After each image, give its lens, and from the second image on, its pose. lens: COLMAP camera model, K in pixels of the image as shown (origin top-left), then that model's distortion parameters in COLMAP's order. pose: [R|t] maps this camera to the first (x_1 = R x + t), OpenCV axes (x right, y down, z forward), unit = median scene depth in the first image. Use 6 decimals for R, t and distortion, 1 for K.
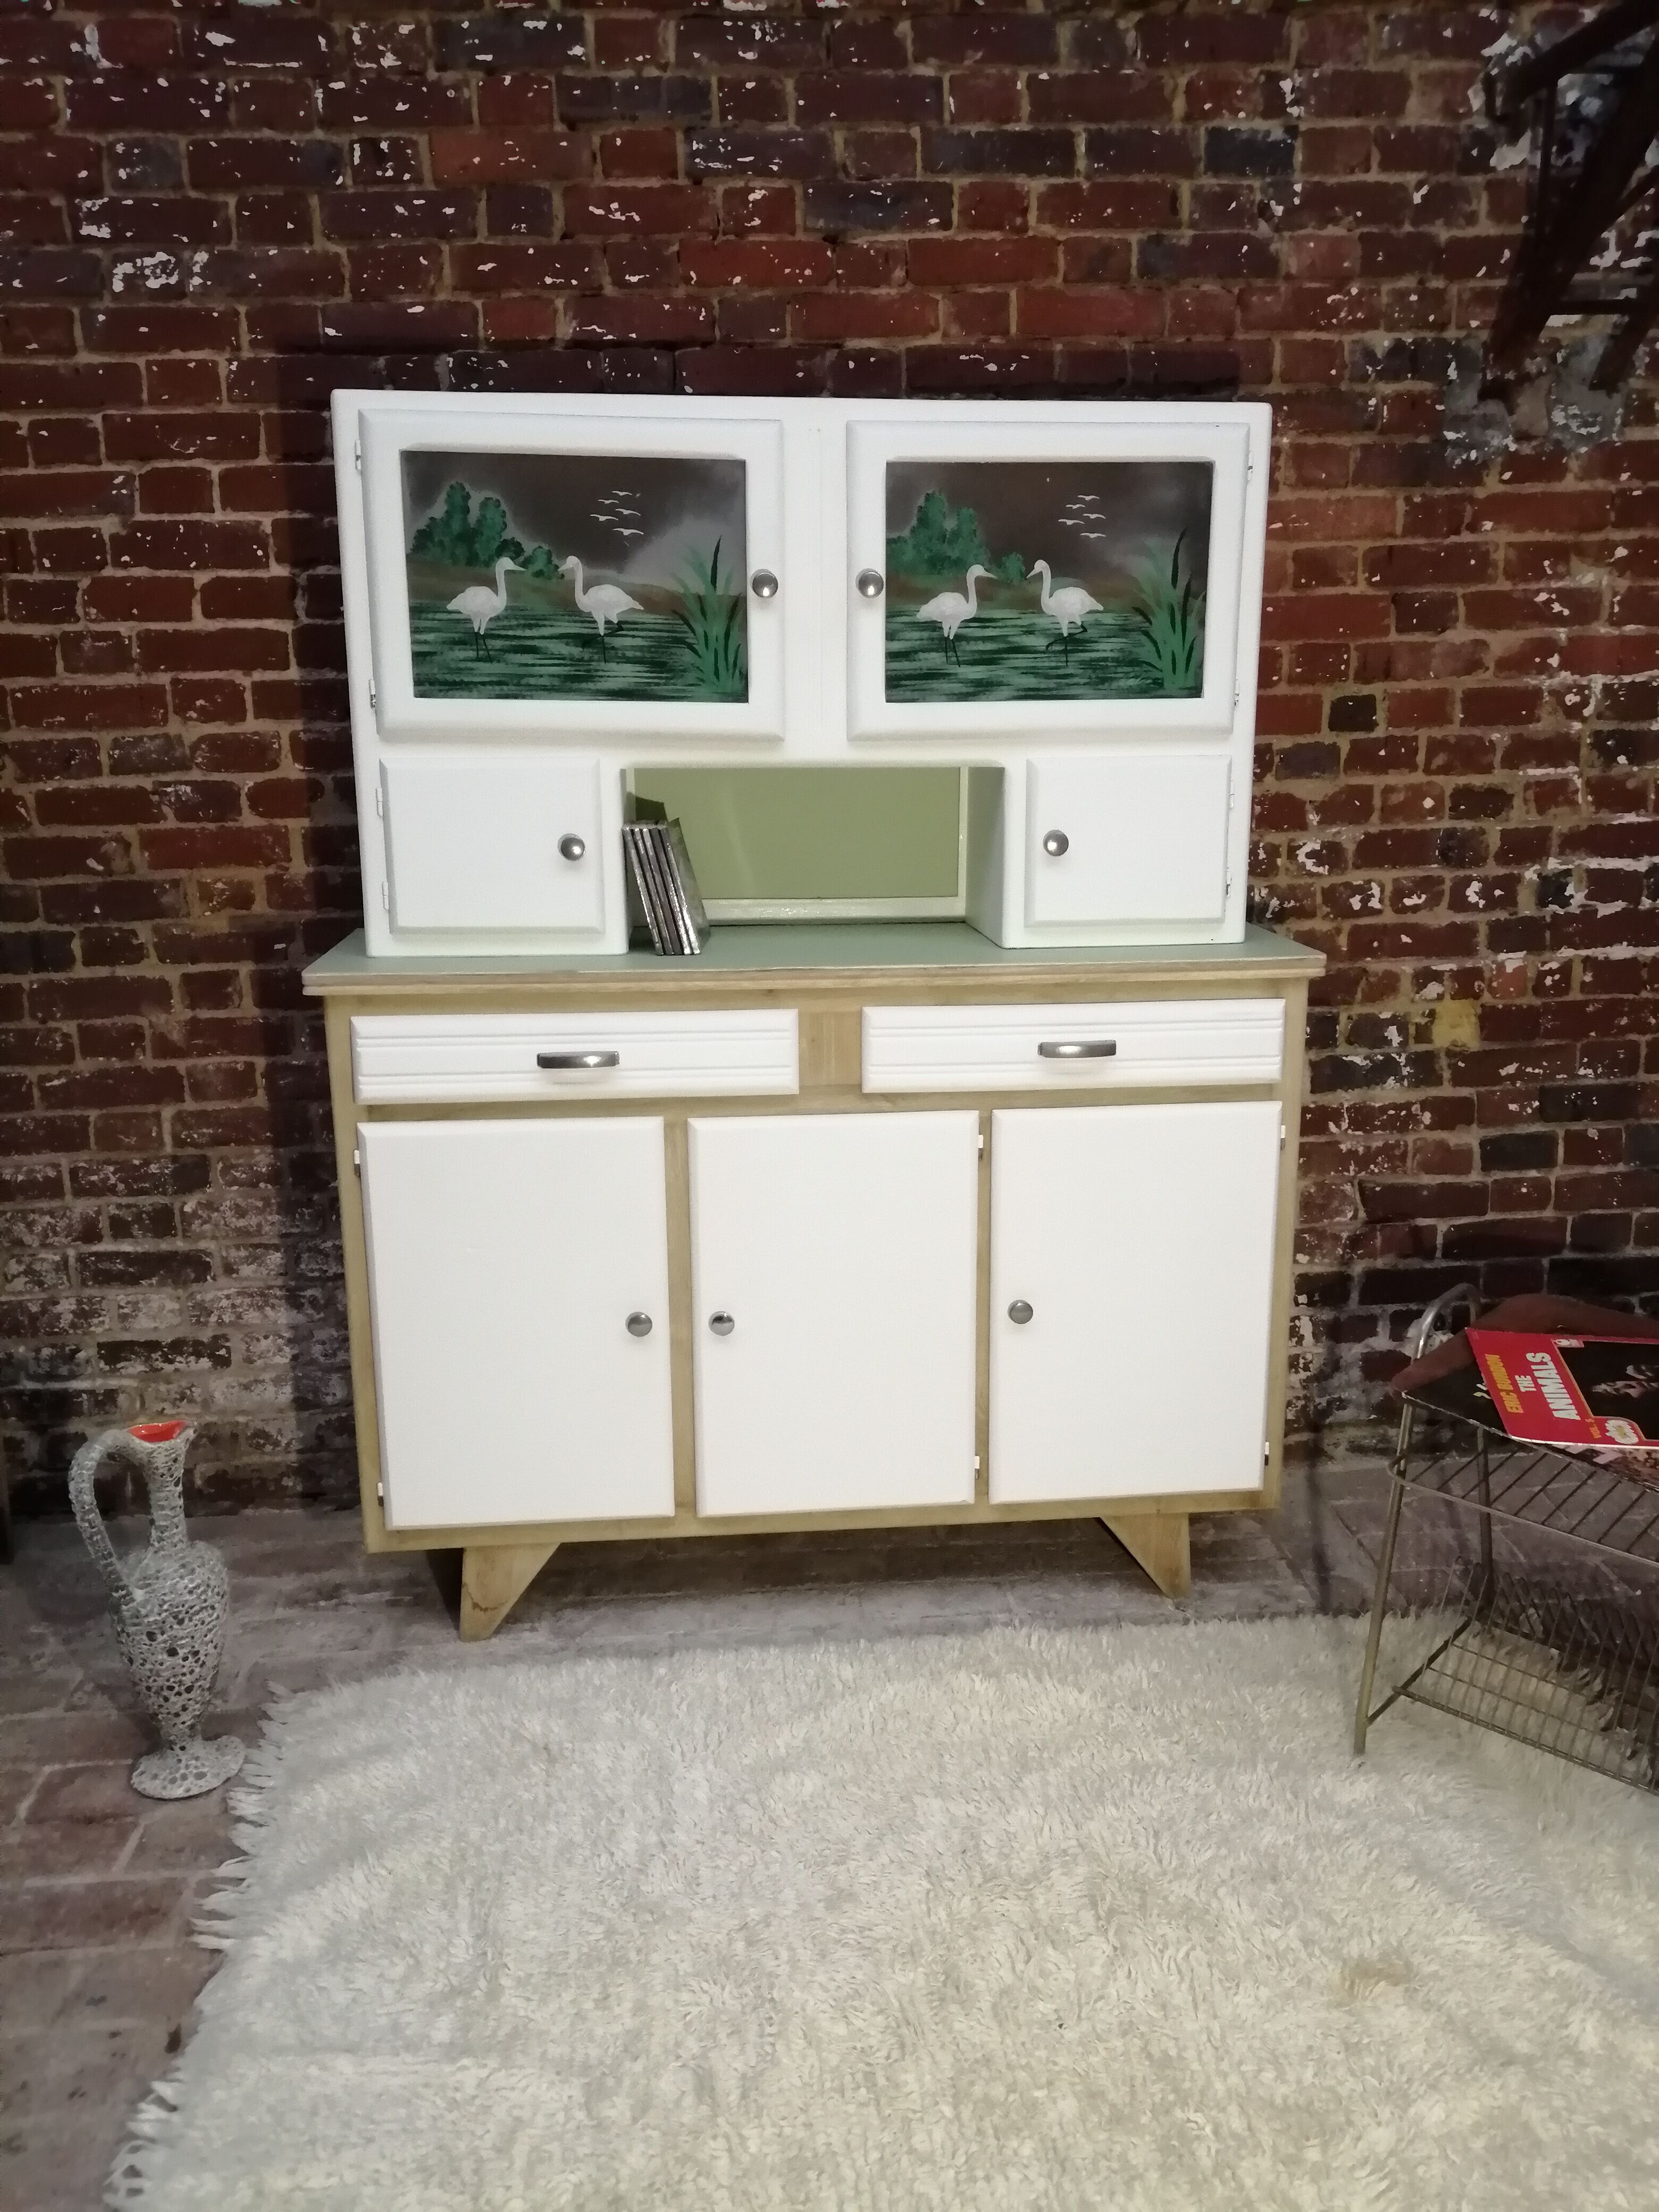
lens RADIAL K [[1760.9, 0, 822.8], [0, 1760.9, 1105.7], [0, 0, 1]] dist [0.028285, -0.054261]
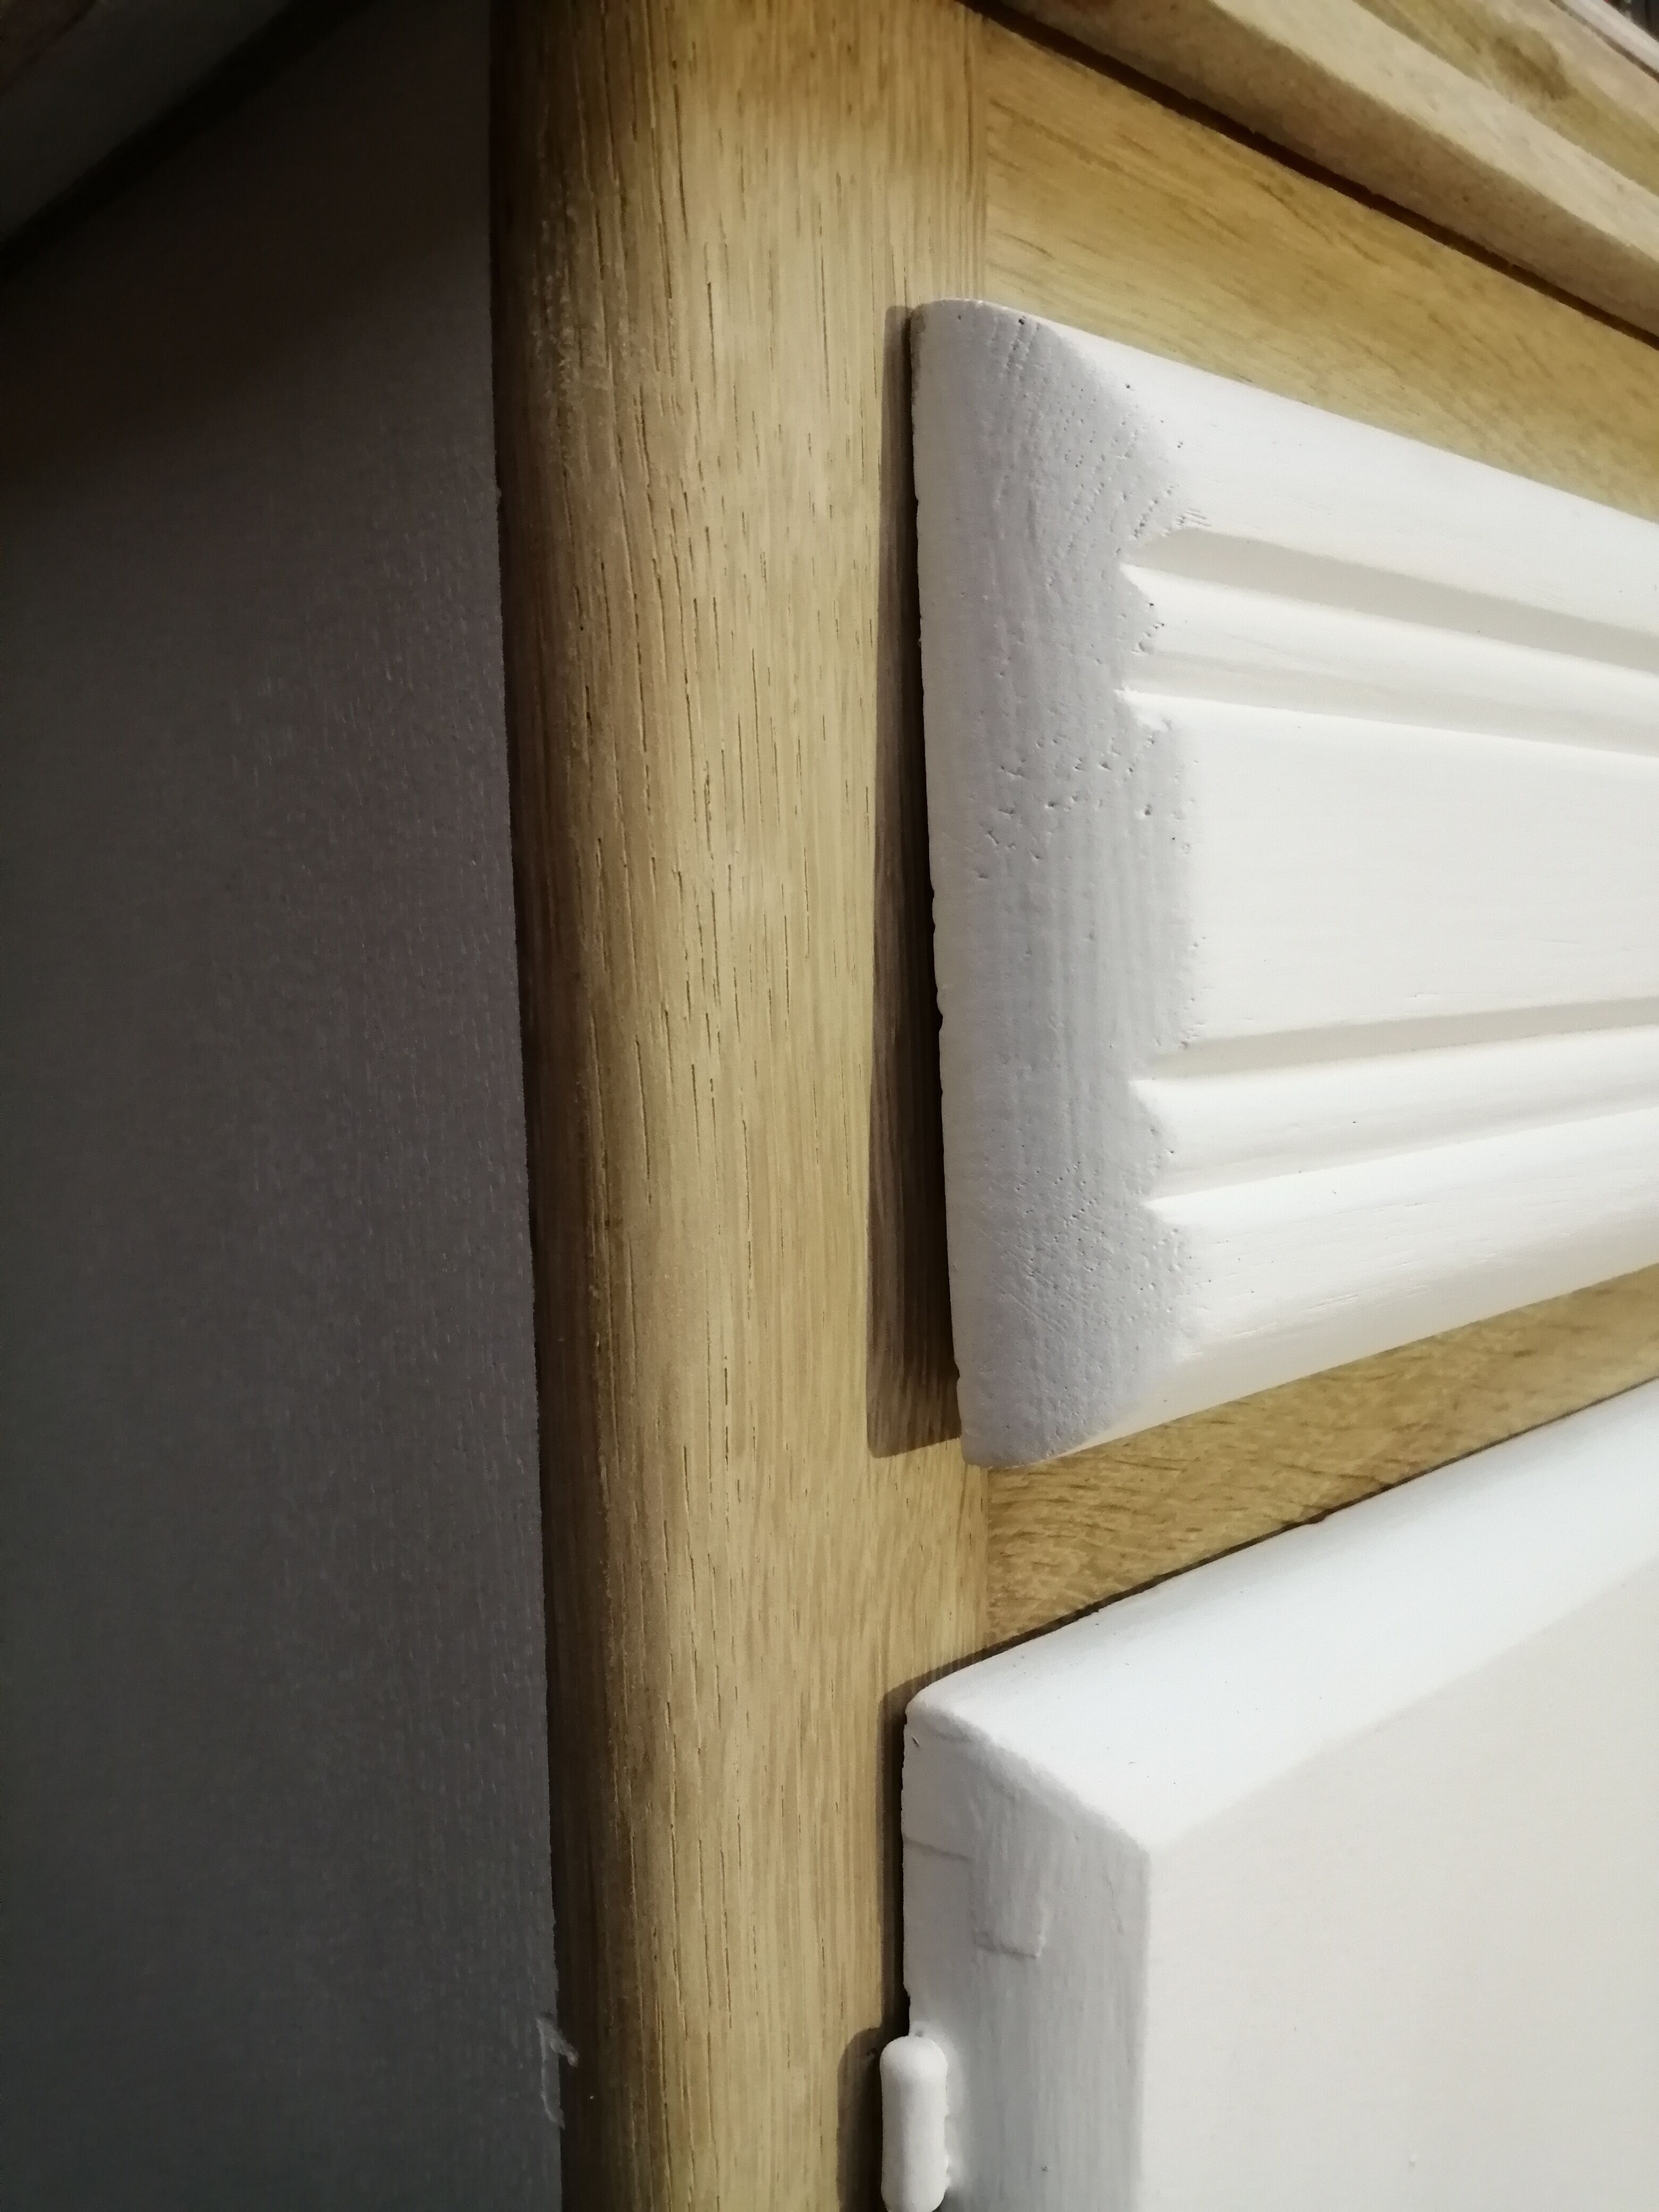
lens RADIAL K [[1760.9, 0, 837.4], [0, 1760.9, 1106.9], [0, 0, 1]] dist [0.028285, -0.054261]
pose [[0.799214, -0.065631, 0.597453, -0.309168], [0.140992, 0.986756, -0.080209, -0.010685], [-0.584276, 0.148341, 0.797882, 0.922713]]
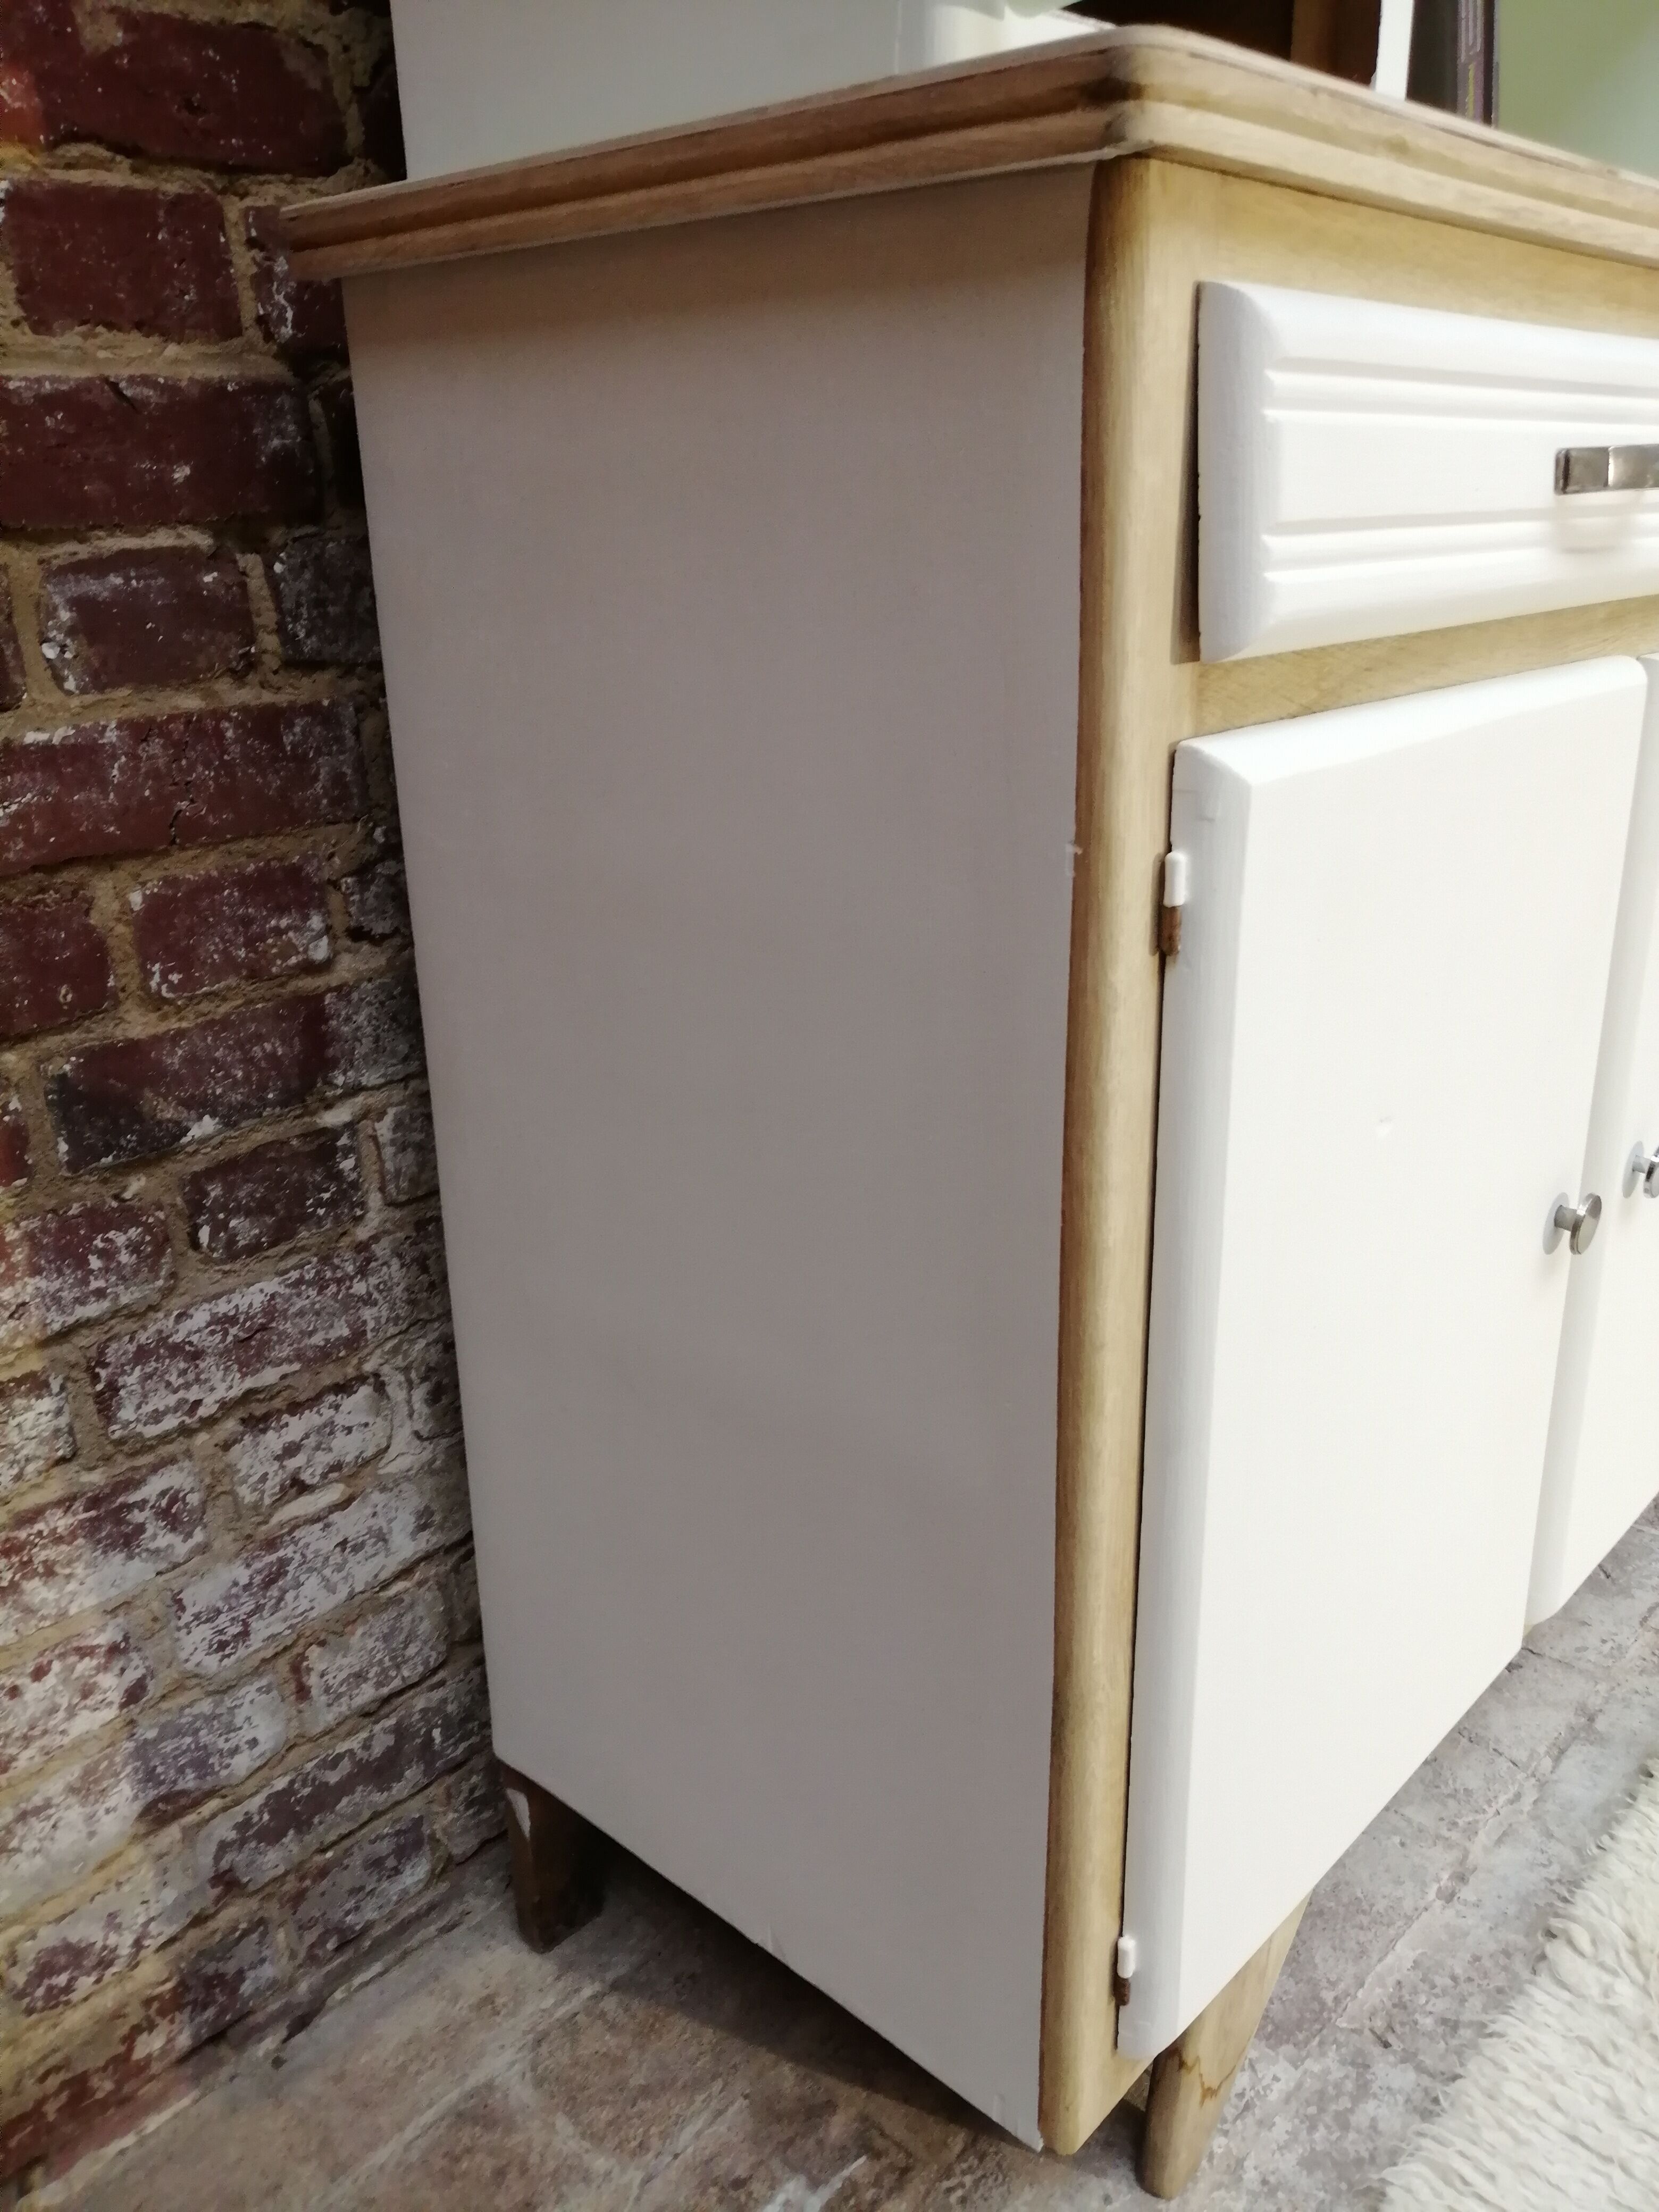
lens RADIAL K [[1760.9, 0, 842.8], [0, 1760.9, 1120.5], [0, 0, 1]] dist [0.028285, -0.054261]
pose [[0.739301, -0.231258, 0.632418, -0.469849], [0.166666, 0.972798, 0.160892, 0.013598], [-0.652423, -0.013545, 0.757734, 0.826438]]
